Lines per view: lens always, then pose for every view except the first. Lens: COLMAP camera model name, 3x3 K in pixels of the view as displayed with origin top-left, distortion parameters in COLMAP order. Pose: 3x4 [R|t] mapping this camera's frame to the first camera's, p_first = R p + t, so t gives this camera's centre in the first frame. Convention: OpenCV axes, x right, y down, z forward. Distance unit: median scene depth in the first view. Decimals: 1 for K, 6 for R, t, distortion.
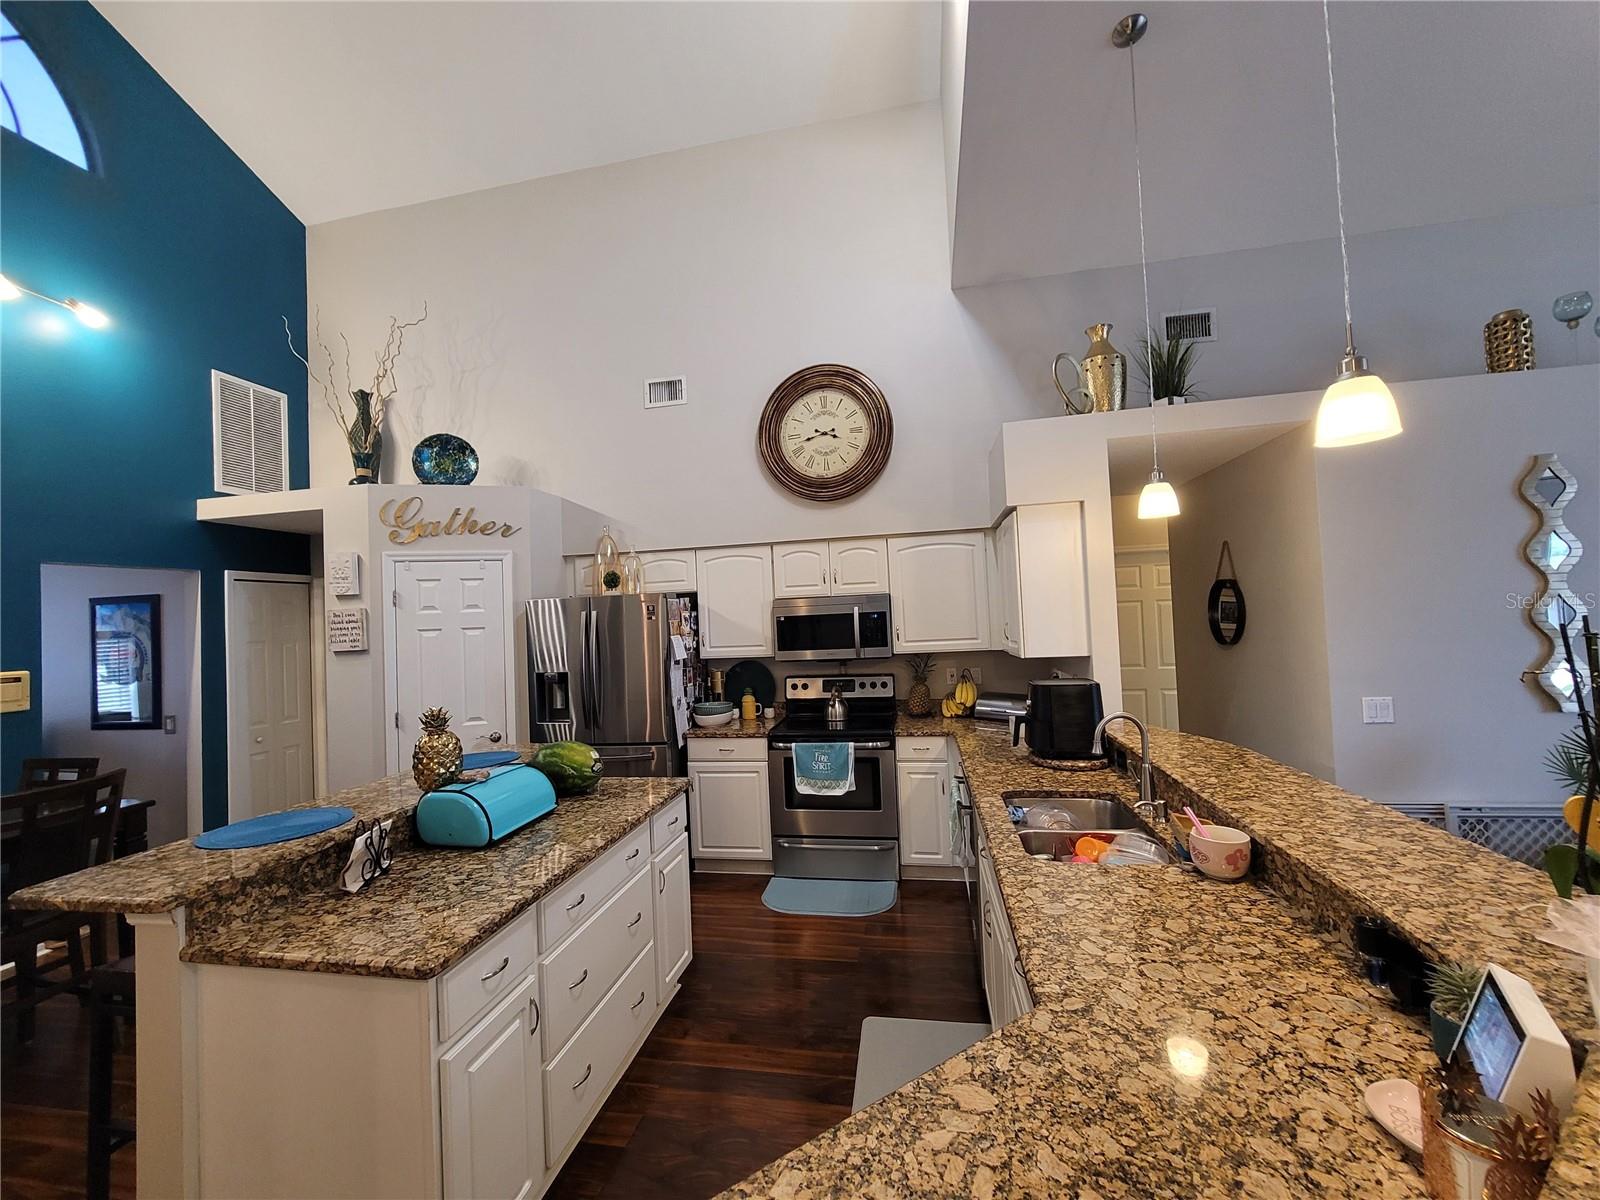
lens RADIAL K [[656.2, 0, 788.3], [0, 656.2, 600.3], [0, 0, 1]] dist [0.003935, -0.002481]
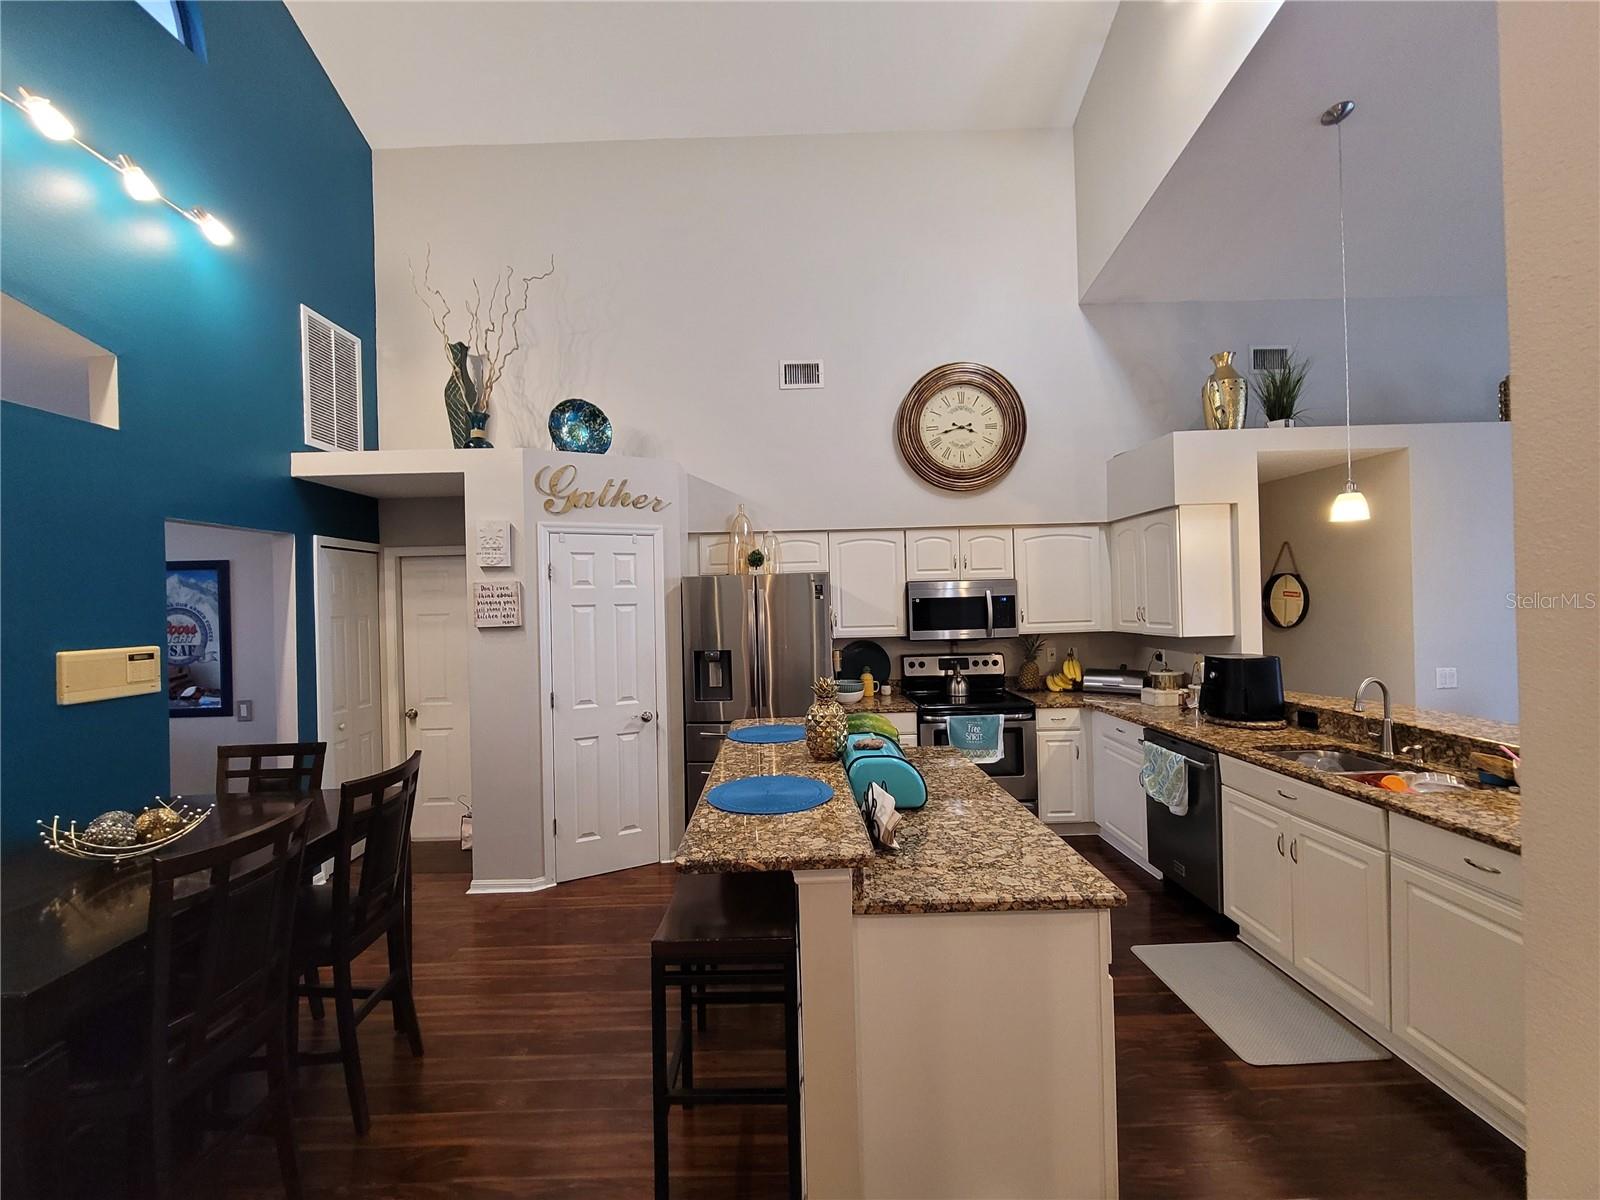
lens RADIAL K [[656.2, 0, 789.2], [0, 656.2, 599.1], [0, 0, 1]] dist [0.003935, -0.002481]
pose [[0.978930, 0.017202, 0.203471, -0.434470], [-0.020886, 0.999654, 0.015976, 0.013684], [-0.203125, -0.019889, 0.978951, 0.007157]]
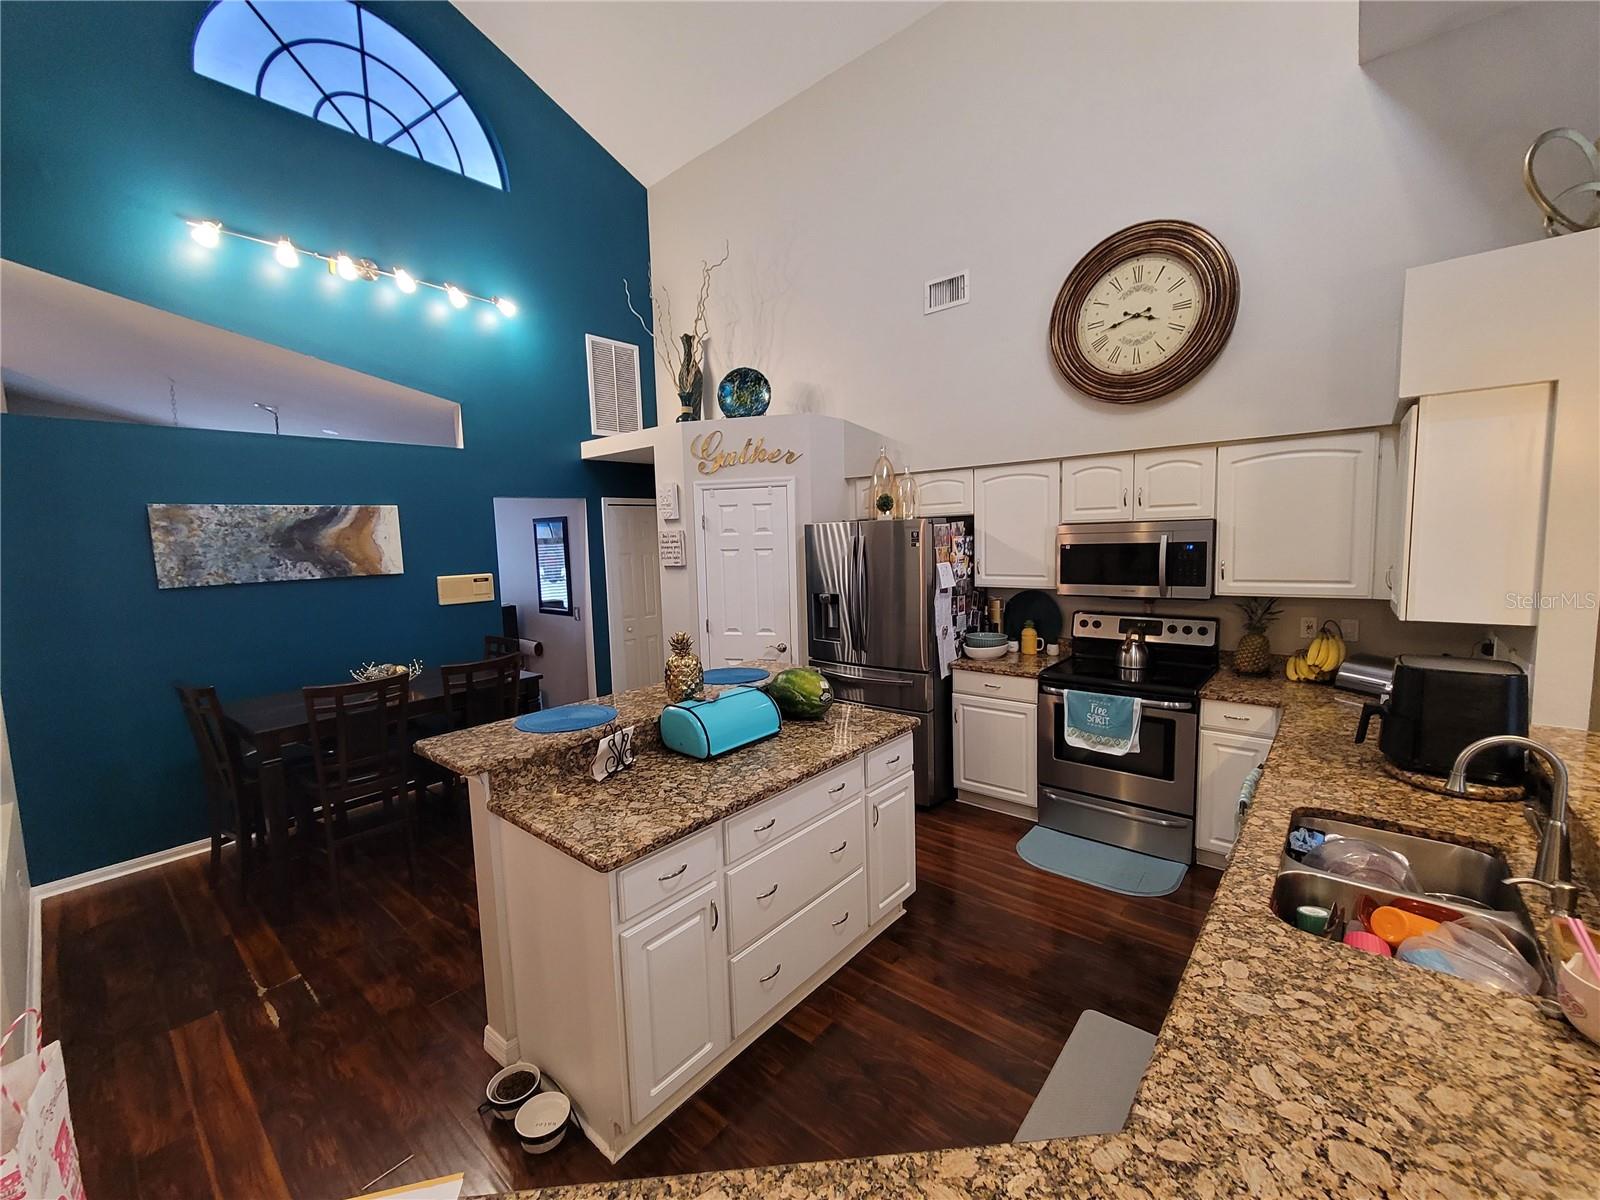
lens RADIAL K [[656.2, 0, 789.2], [0, 656.2, 600.1], [0, 0, 1]] dist [0.003935, -0.002481]
pose [[0.869785, 0.063941, -0.489271, 0.101713], [0.008387, 0.989509, 0.144226, -0.031211], [0.493360, -0.129549, 0.860124, 0.060113]]
